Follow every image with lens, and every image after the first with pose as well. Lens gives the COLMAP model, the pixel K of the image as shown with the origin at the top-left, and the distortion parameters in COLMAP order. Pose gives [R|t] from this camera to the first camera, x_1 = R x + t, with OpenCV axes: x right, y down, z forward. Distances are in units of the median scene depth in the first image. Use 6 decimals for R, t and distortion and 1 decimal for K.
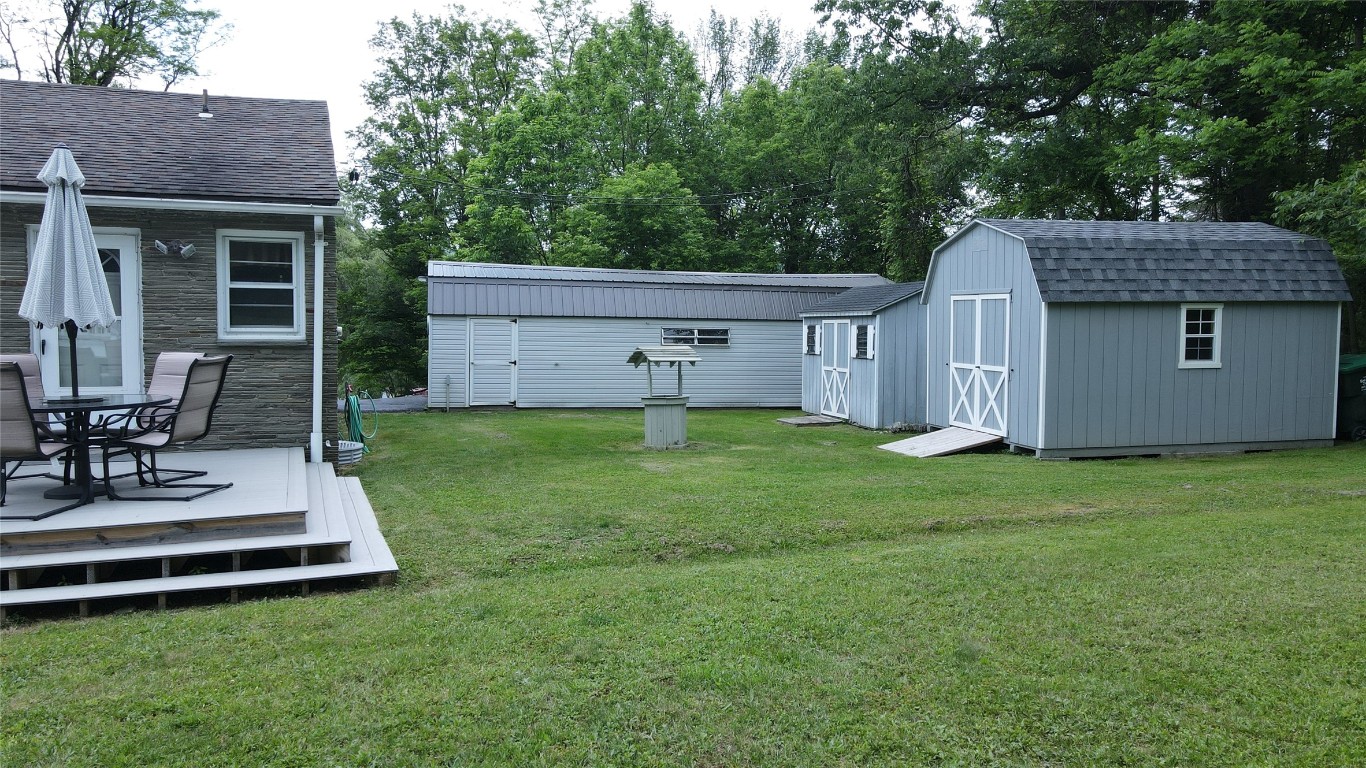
lens RADIAL K [[998.5, 0, 683.0], [0, 998.5, 384.0], [0, 0, 1]] dist [0.002203, 0.001349]
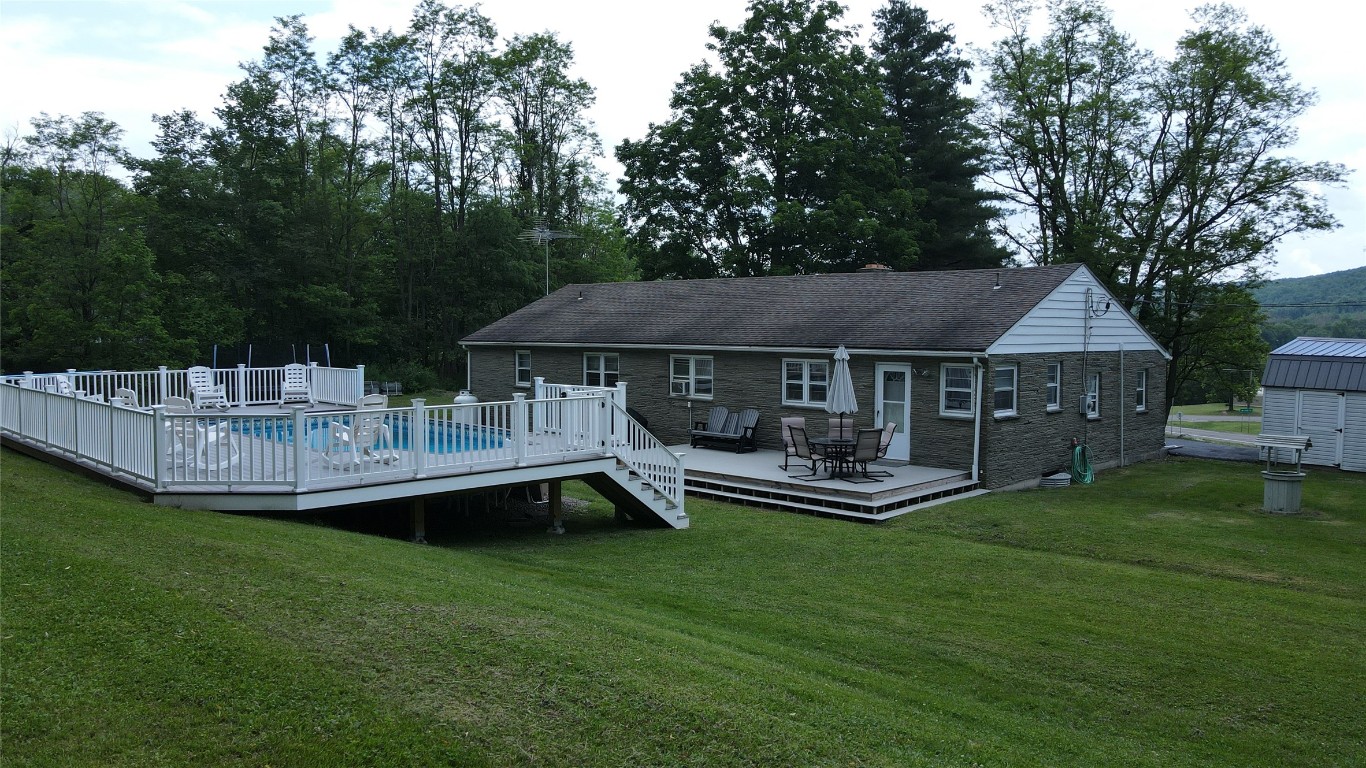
lens RADIAL K [[998.5, 0, 683.0], [0, 998.5, 384.0], [0, 0, 1]] dist [0.002203, 0.001349]
pose [[0.397483, 0.046595, -0.916426, 1.217772], [-0.054100, 0.998163, 0.027286, -0.135907], [0.916014, 0.038733, 0.399273, -0.330005]]
